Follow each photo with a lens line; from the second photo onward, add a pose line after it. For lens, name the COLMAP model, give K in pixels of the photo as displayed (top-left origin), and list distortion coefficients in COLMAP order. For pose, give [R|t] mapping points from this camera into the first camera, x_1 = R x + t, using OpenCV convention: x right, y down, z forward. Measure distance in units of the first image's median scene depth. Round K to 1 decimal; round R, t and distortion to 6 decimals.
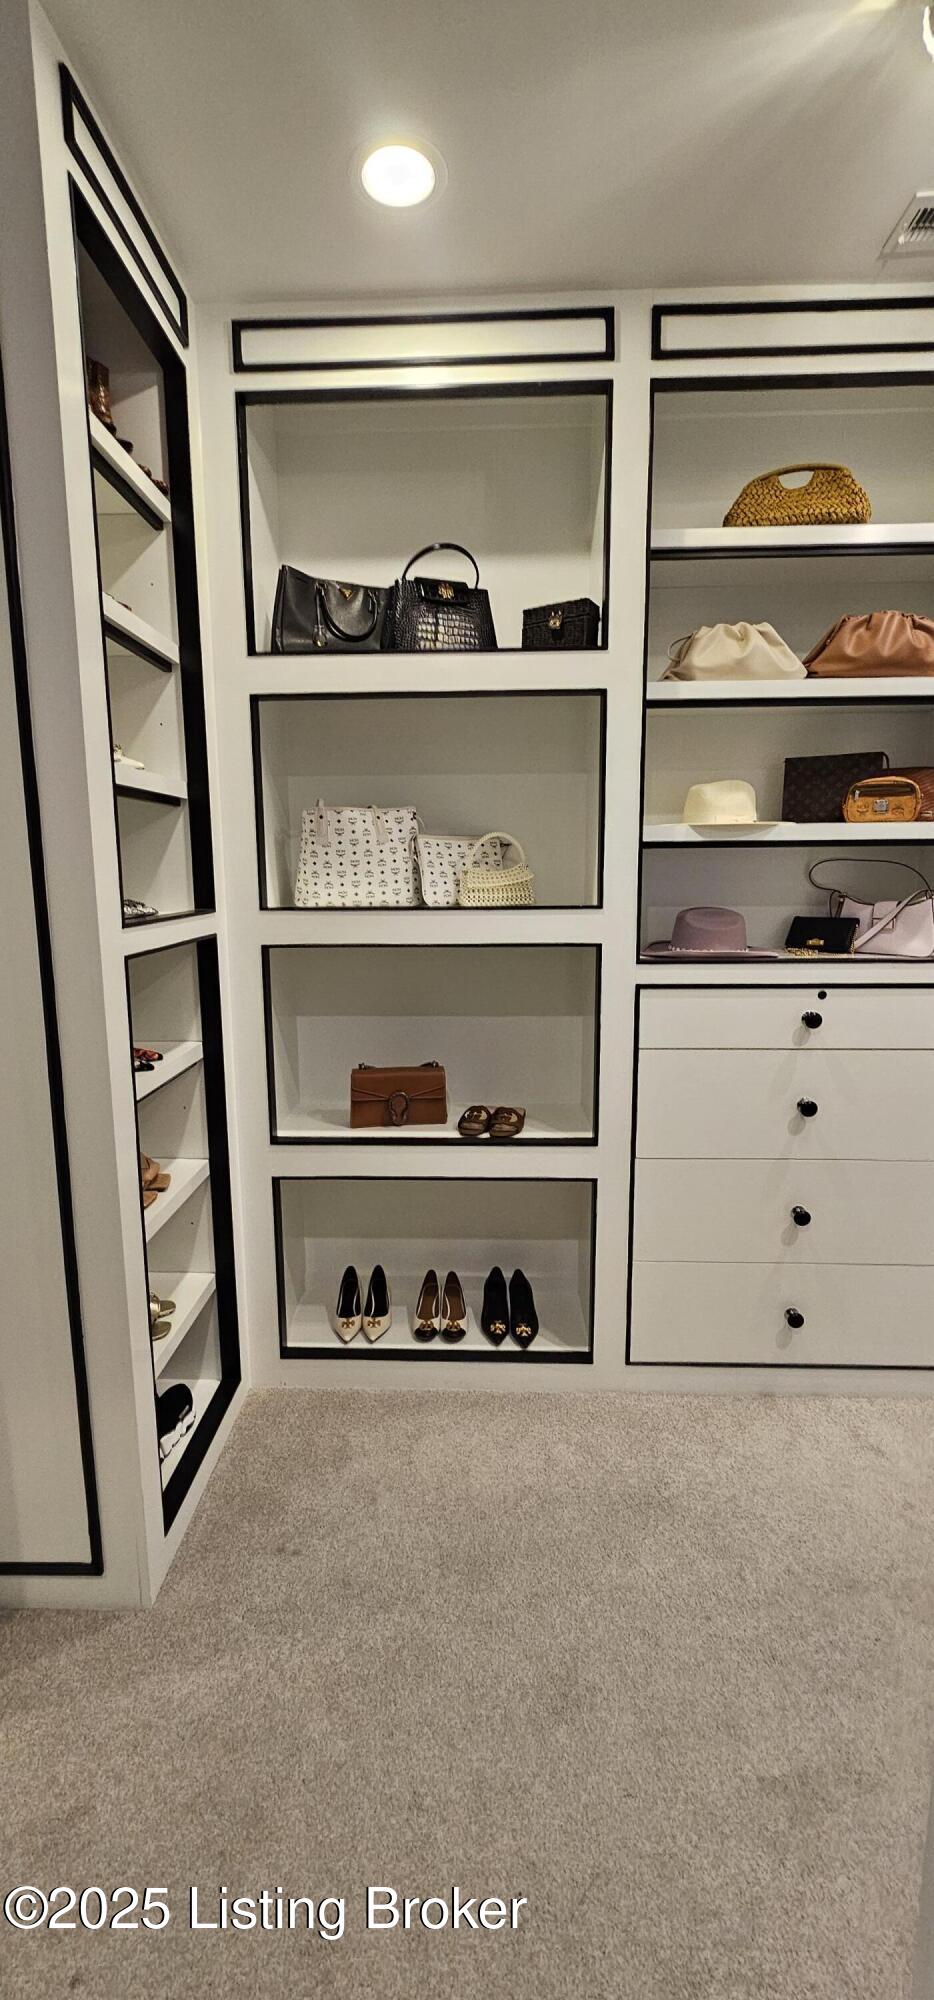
lens RADIAL K [[827.7, 0, 458.2], [0, 827.7, 1007.2], [0, 0, 1]] dist [0.003489, 0.000212]
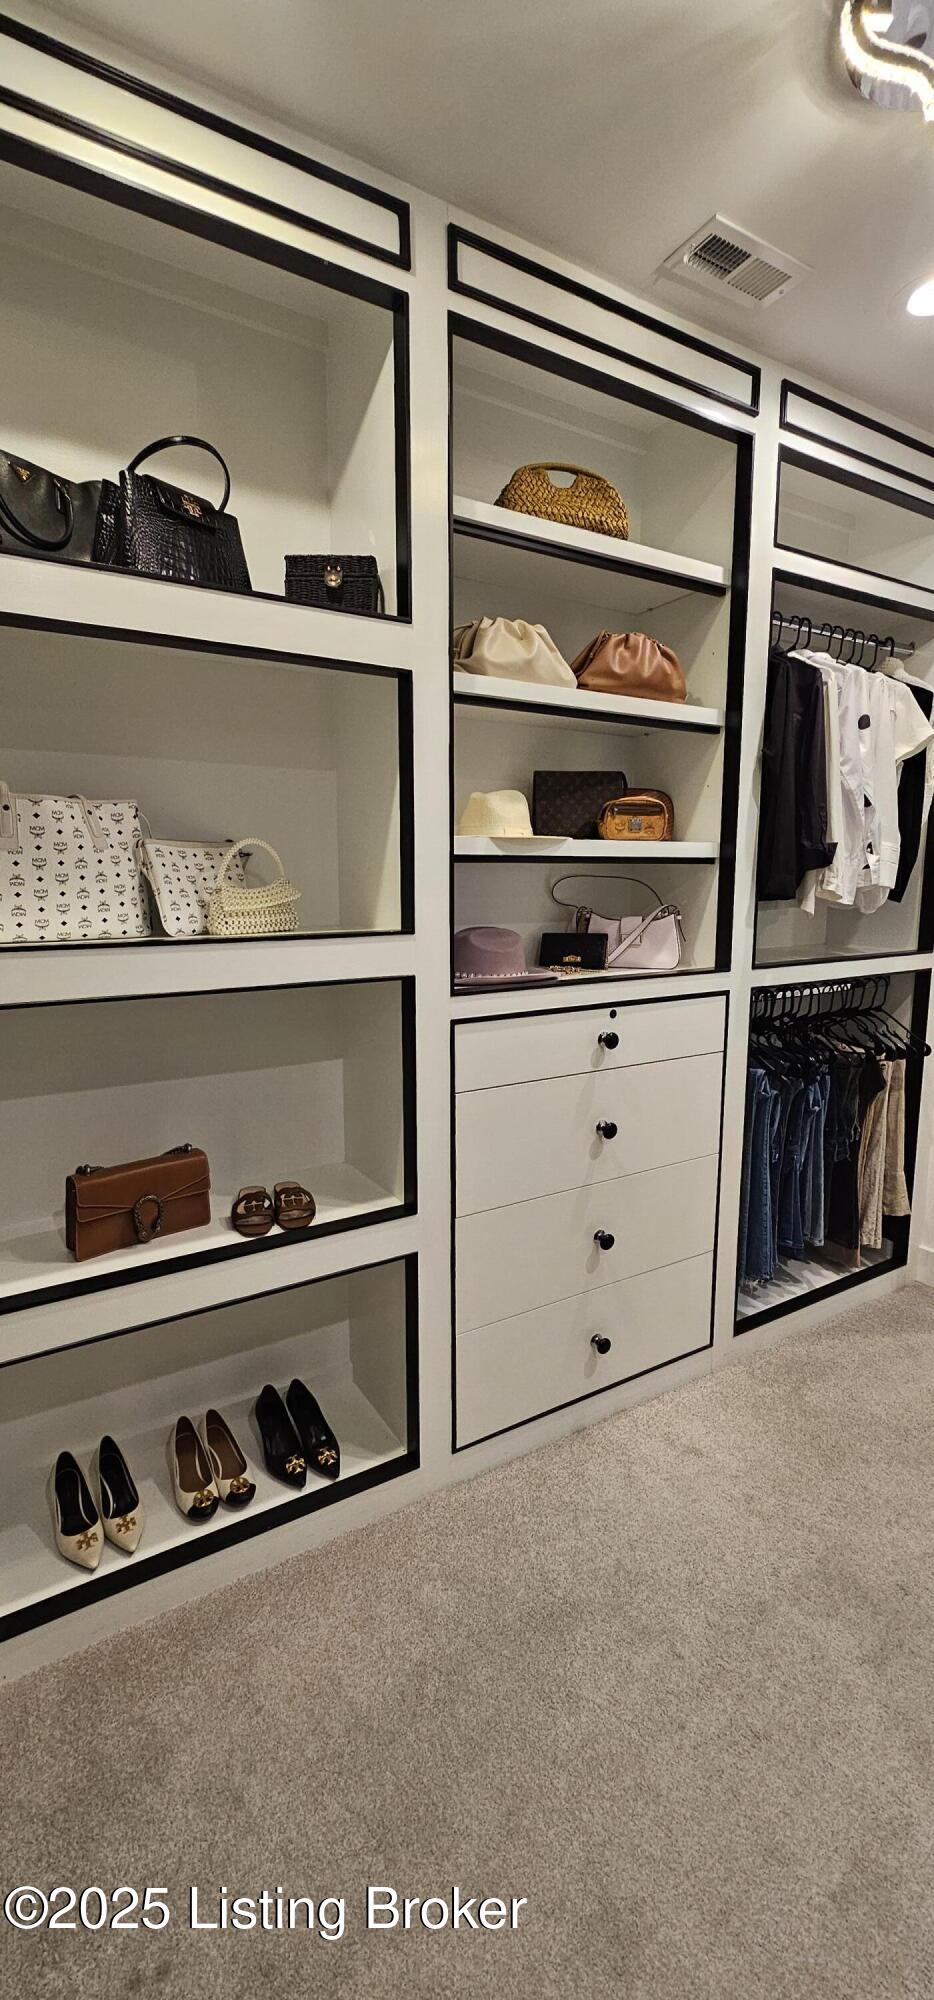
lens RADIAL K [[827.7, 0, 458.2], [0, 827.7, 1007.2], [0, 0, 1]] dist [0.003489, 0.000212]
pose [[0.835855, -0.081544, 0.542860, -0.237770], [0.086395, 0.996123, 0.016604, -0.052722], [-0.542110, 0.033022, 0.839659, 0.261288]]
